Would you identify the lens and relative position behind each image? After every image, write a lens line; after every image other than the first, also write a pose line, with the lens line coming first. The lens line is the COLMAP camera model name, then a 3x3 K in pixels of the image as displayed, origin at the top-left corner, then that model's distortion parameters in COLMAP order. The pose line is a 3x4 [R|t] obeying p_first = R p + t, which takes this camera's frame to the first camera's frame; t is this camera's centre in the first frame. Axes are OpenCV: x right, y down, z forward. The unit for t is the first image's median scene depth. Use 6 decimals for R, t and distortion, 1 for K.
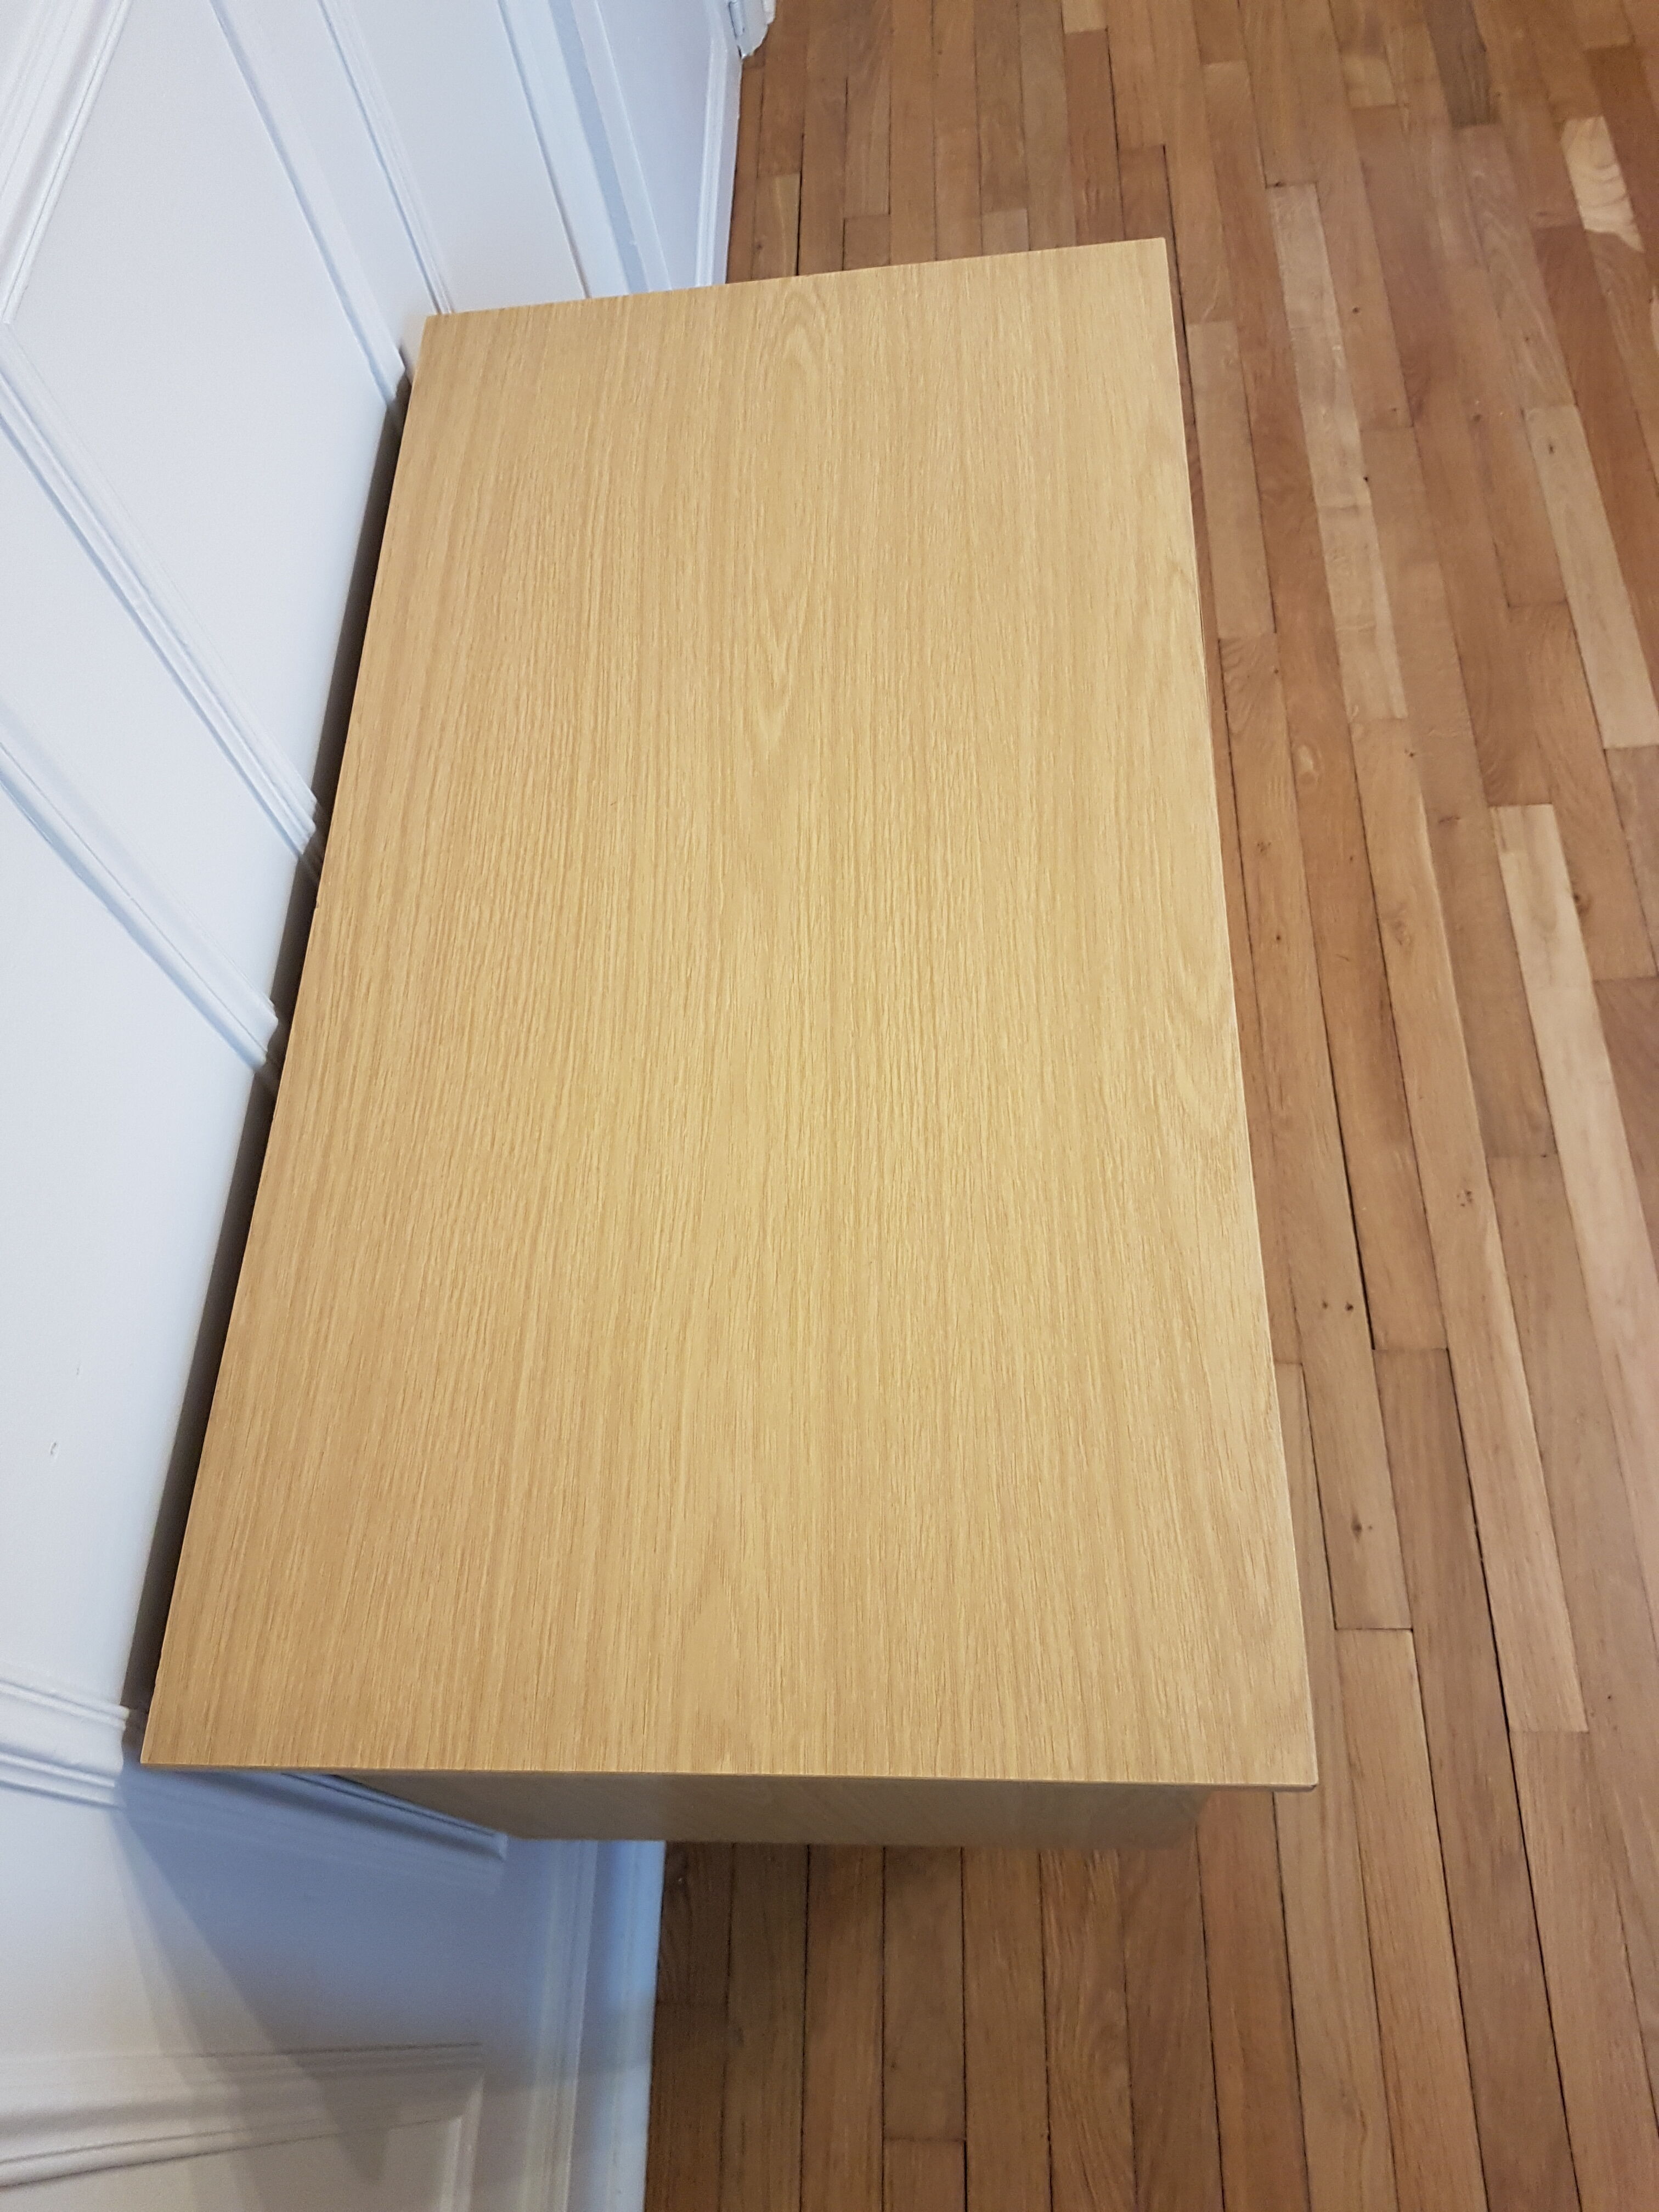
lens RADIAL K [[1699.3, 0, 834.2], [0, 1699.3, 1078.5], [0, 0, 1]] dist [0.032726, -0.084650]
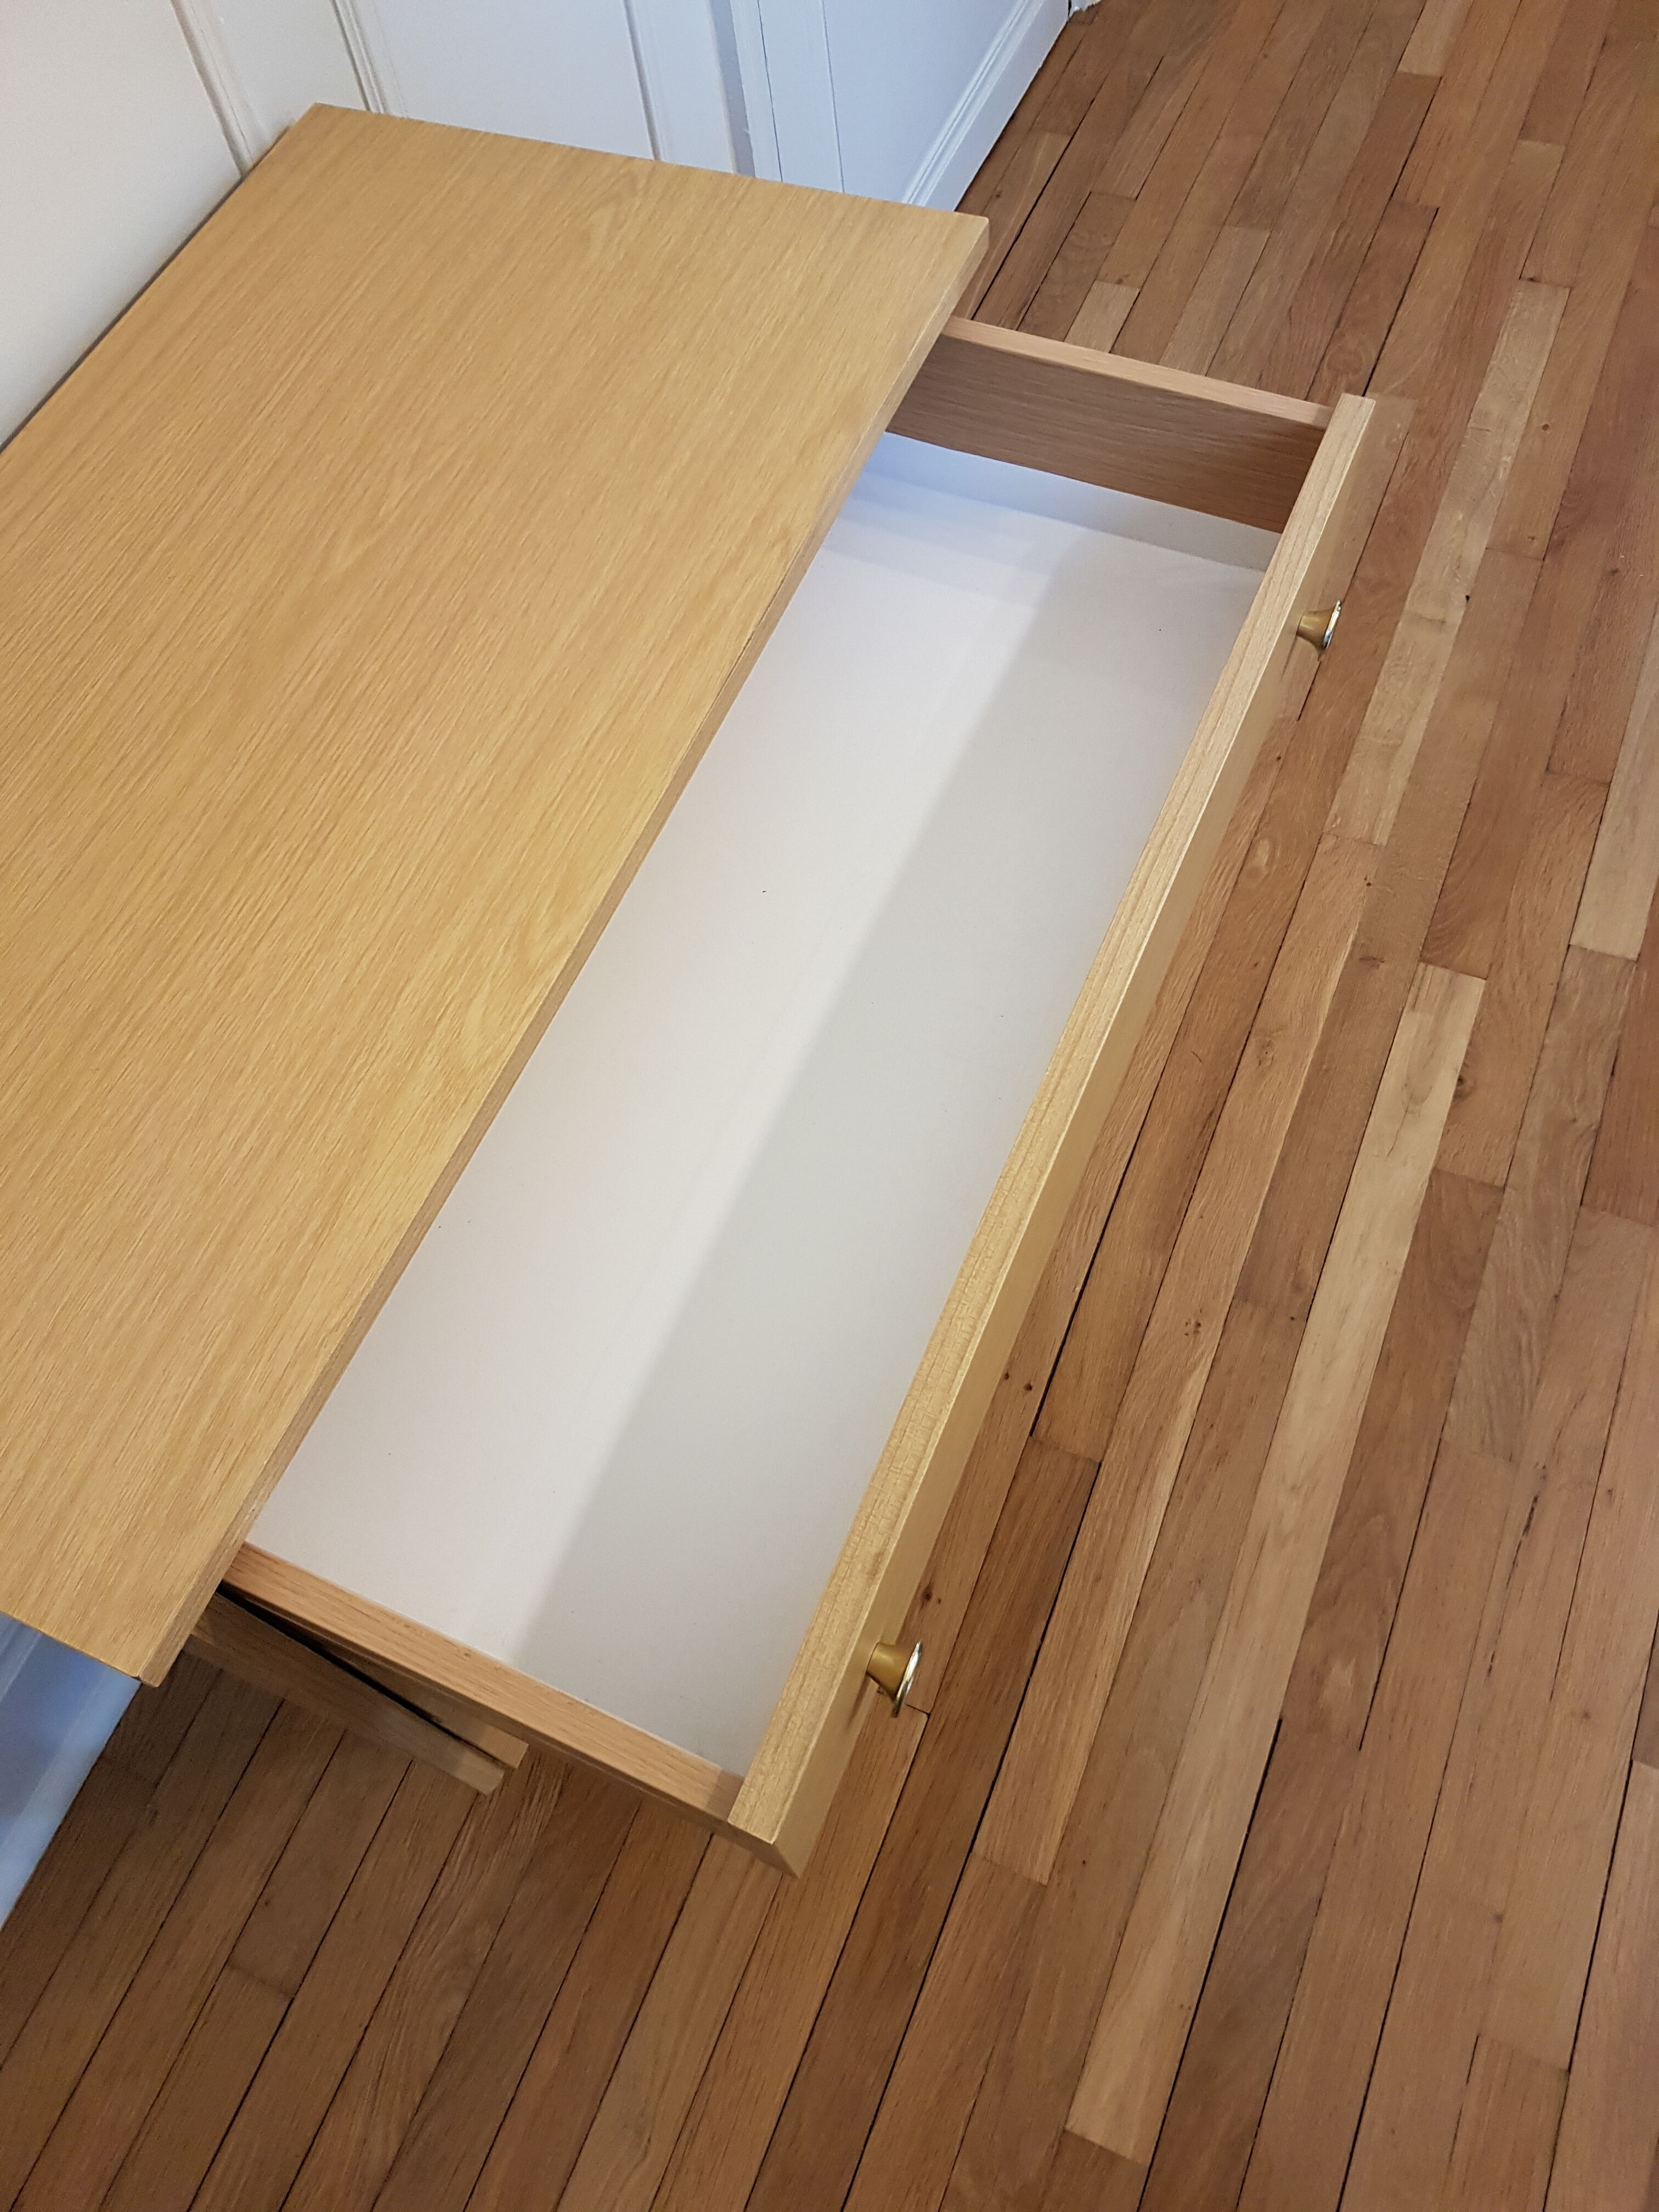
lens RADIAL K [[1699.3, 0, 834.2], [0, 1699.3, 1078.5], [0, 0, 1]] dist [0.032726, -0.084650]
pose [[0.929900, 0.344591, -0.128625, 0.274612], [-0.341529, 0.938752, 0.045853, -0.038783], [0.136547, 0.001290, 0.990633, 0.035456]]
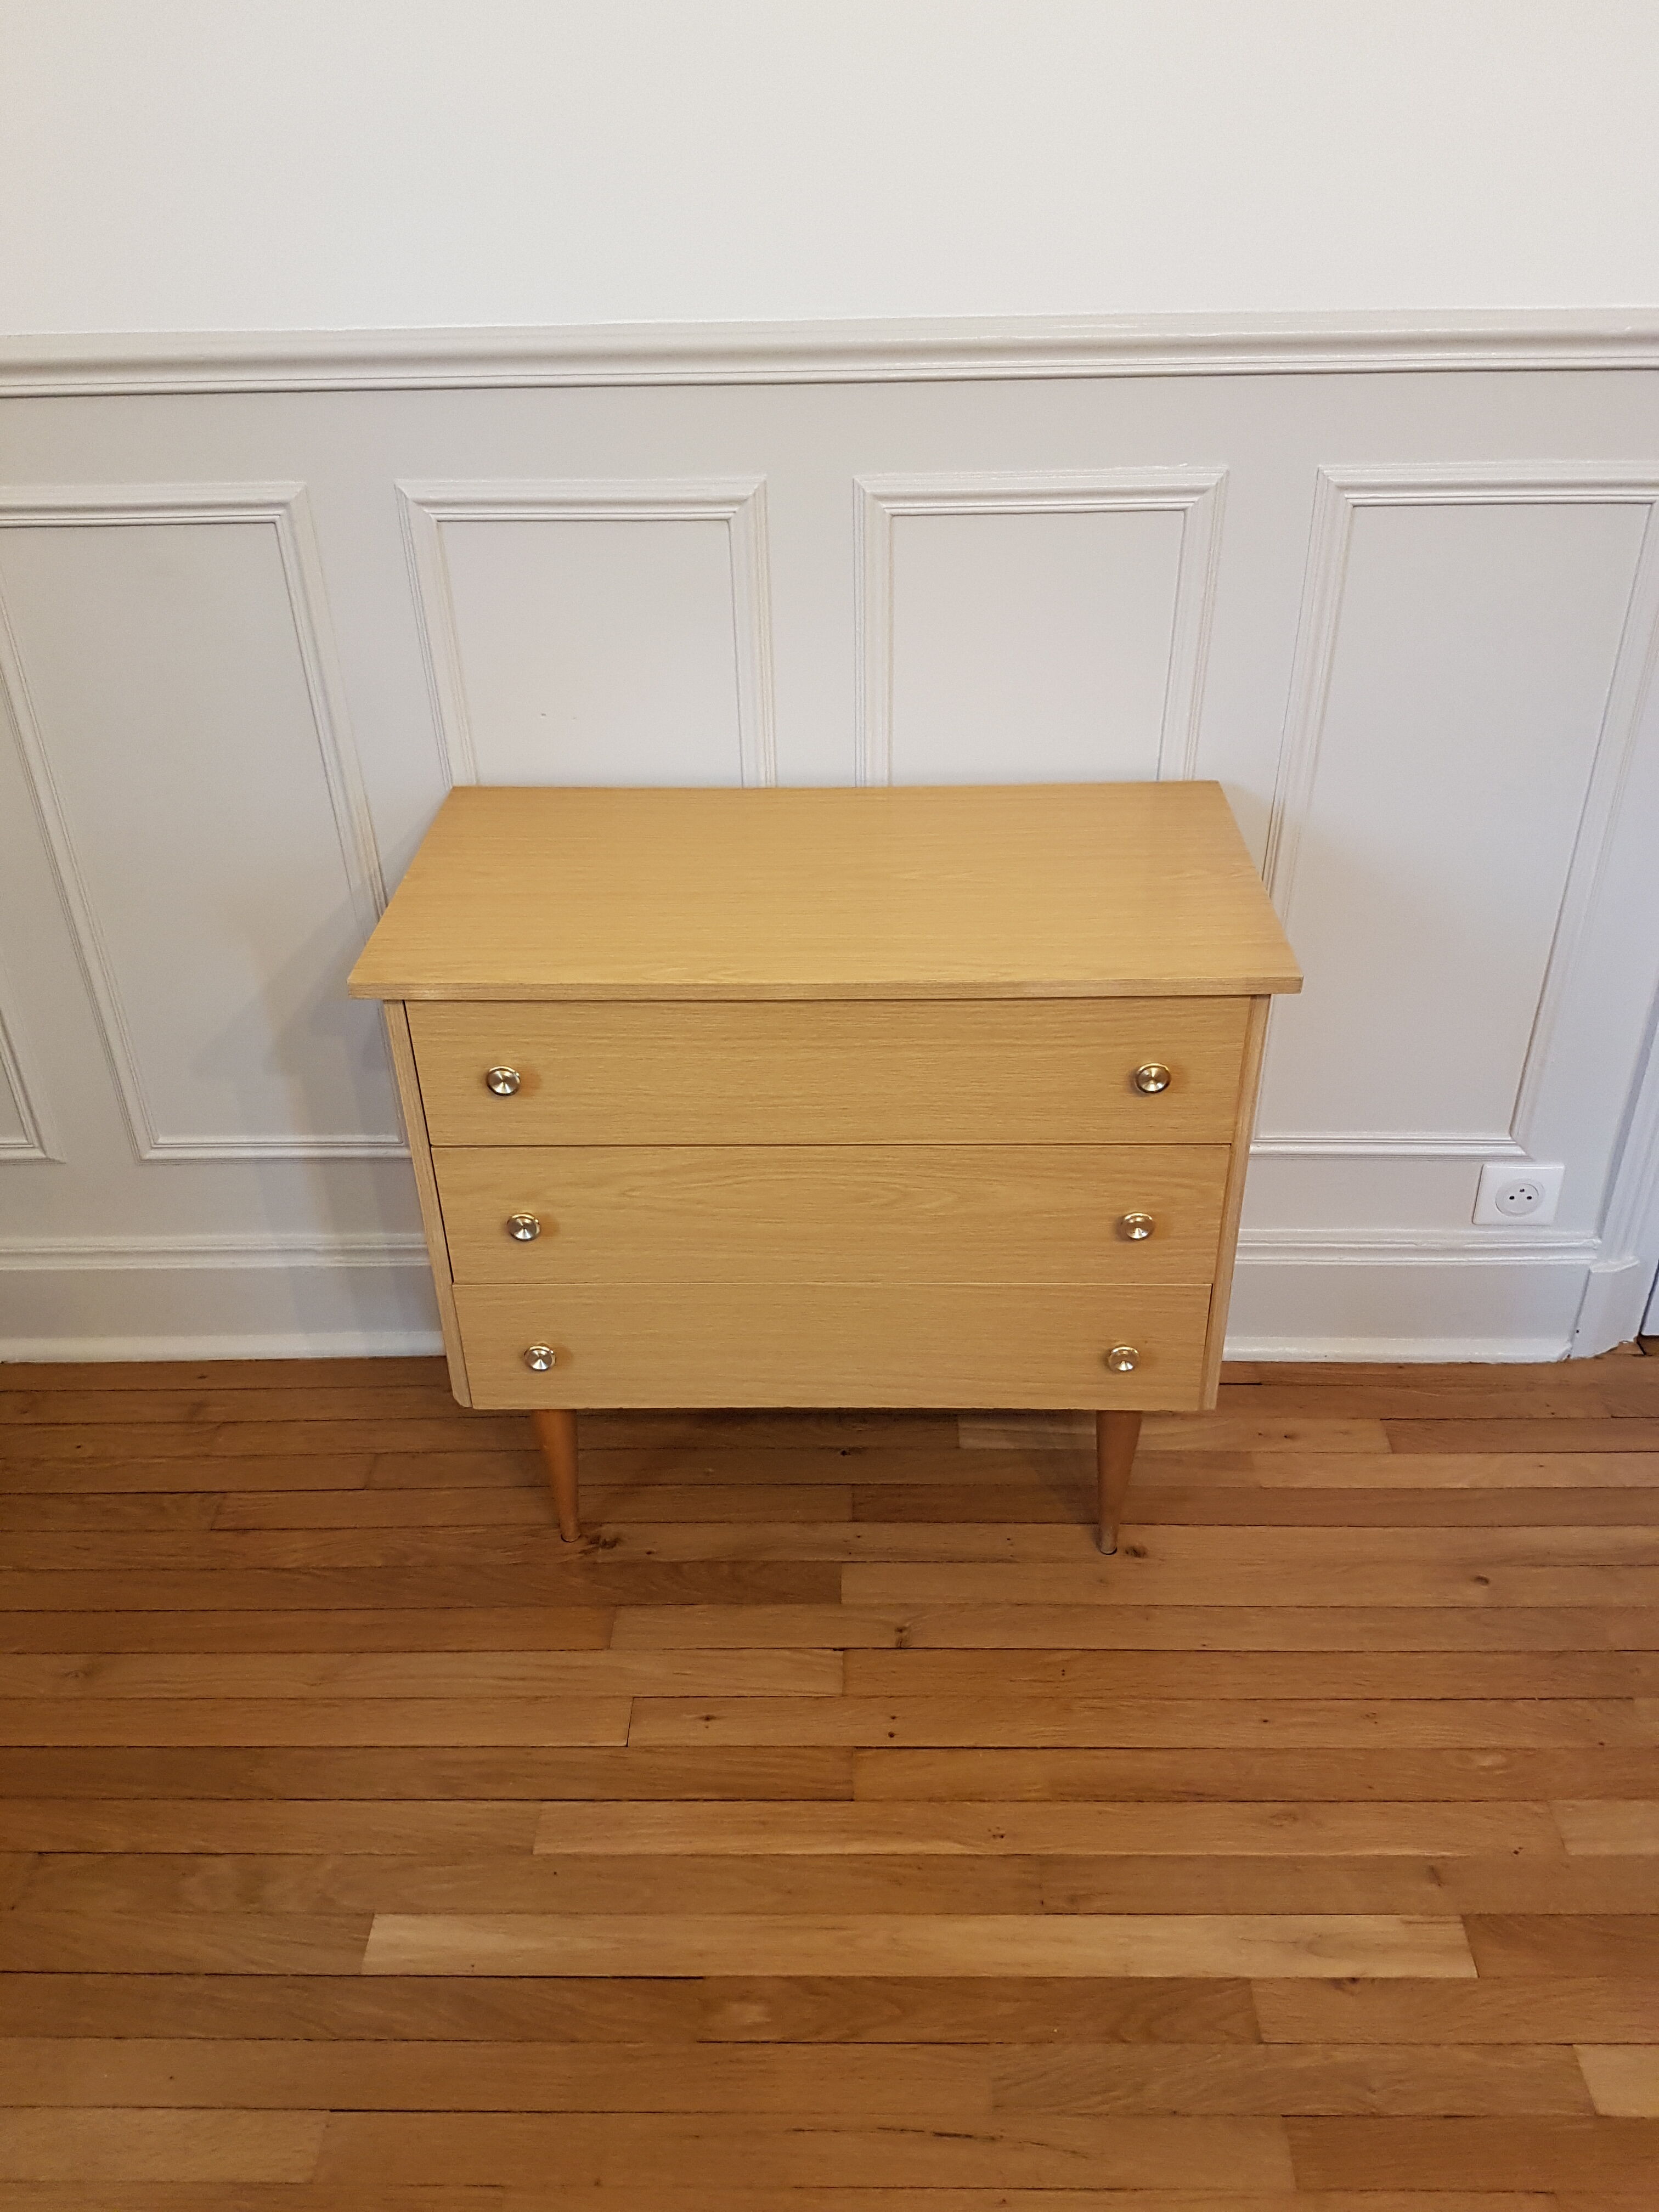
lens RADIAL K [[1699.3, 0, 834.2], [0, 1699.3, 1078.5], [0, 0, 1]] dist [0.032726, -0.084650]
pose [[0.018055, 0.653970, -0.756305, 0.942063], [-0.874032, 0.377654, 0.305689, -0.381985], [0.485533, 0.655515, 0.578409, -0.003329]]
